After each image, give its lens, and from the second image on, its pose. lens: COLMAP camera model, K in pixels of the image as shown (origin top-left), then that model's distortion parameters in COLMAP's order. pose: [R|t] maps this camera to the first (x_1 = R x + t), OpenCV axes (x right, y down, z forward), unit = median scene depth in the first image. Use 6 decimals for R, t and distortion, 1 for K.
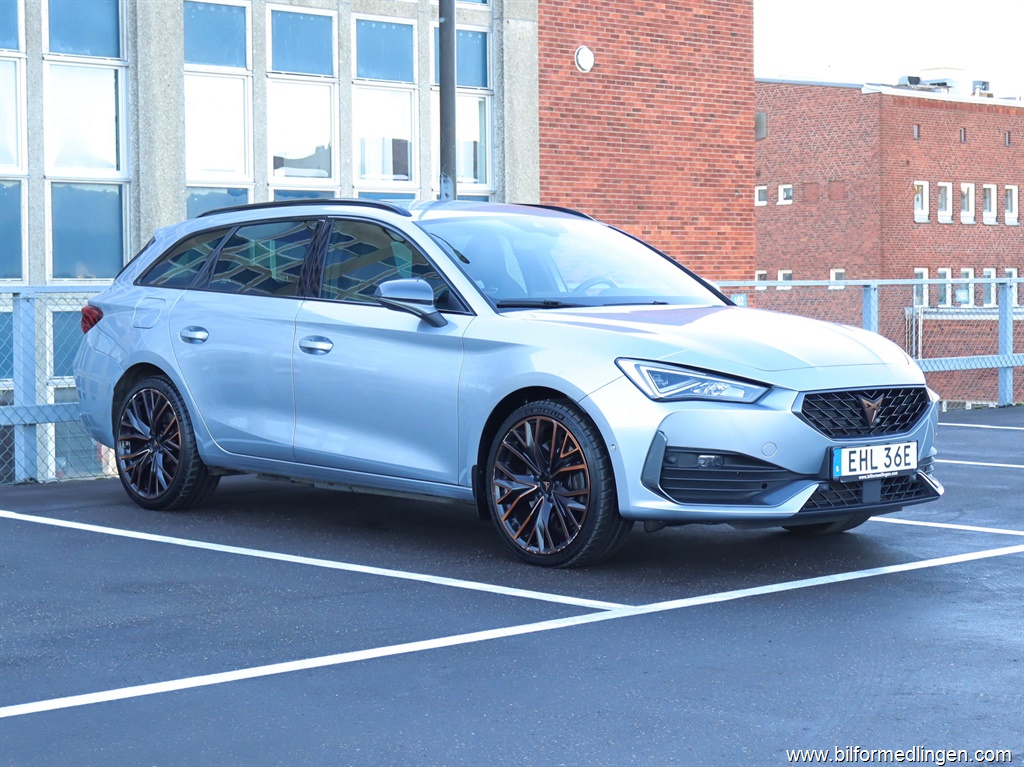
lens RADIAL K [[2125.0, 0, 435.4], [0, 2125.0, 383.6], [0, 0, 1]] dist [-0.073129, -0.126251]
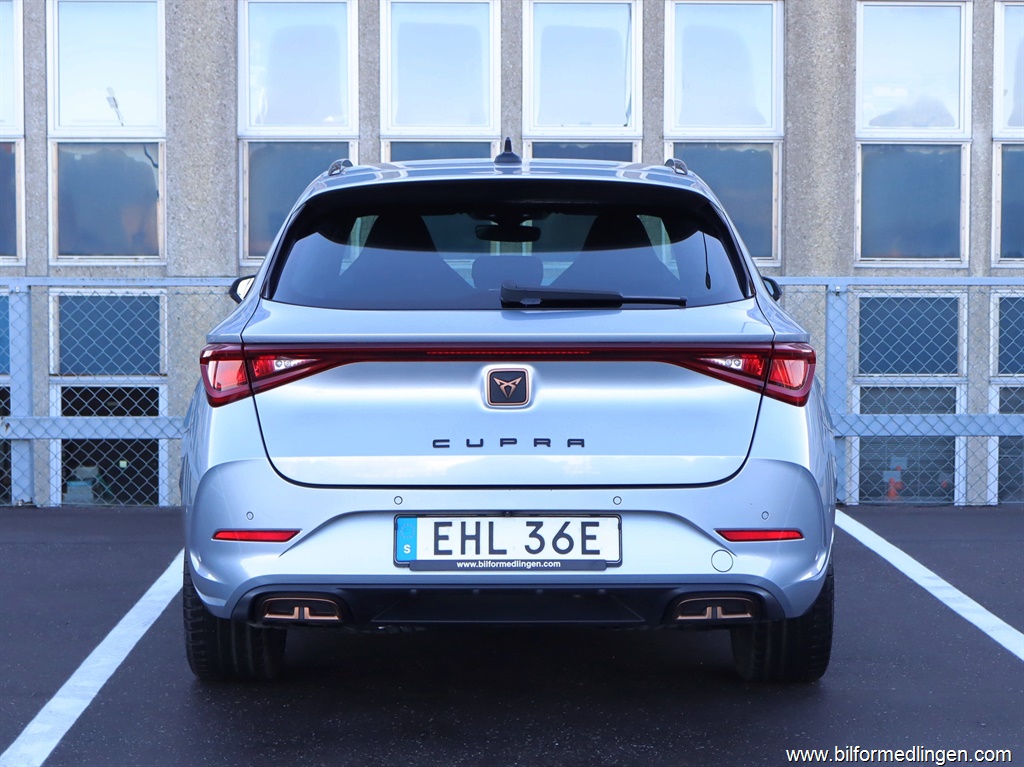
lens RADIAL K [[2180.0, 0, 512.0], [0, 2180.0, 383.5], [0, 0, 1]] dist [0.003757, 0.286057]
pose [[0.735284, 0.039064, -0.676632, 0.255271], [-0.035314, 0.999190, 0.019310, -0.008946], [0.676838, 0.009696, 0.736068, 0.209669]]
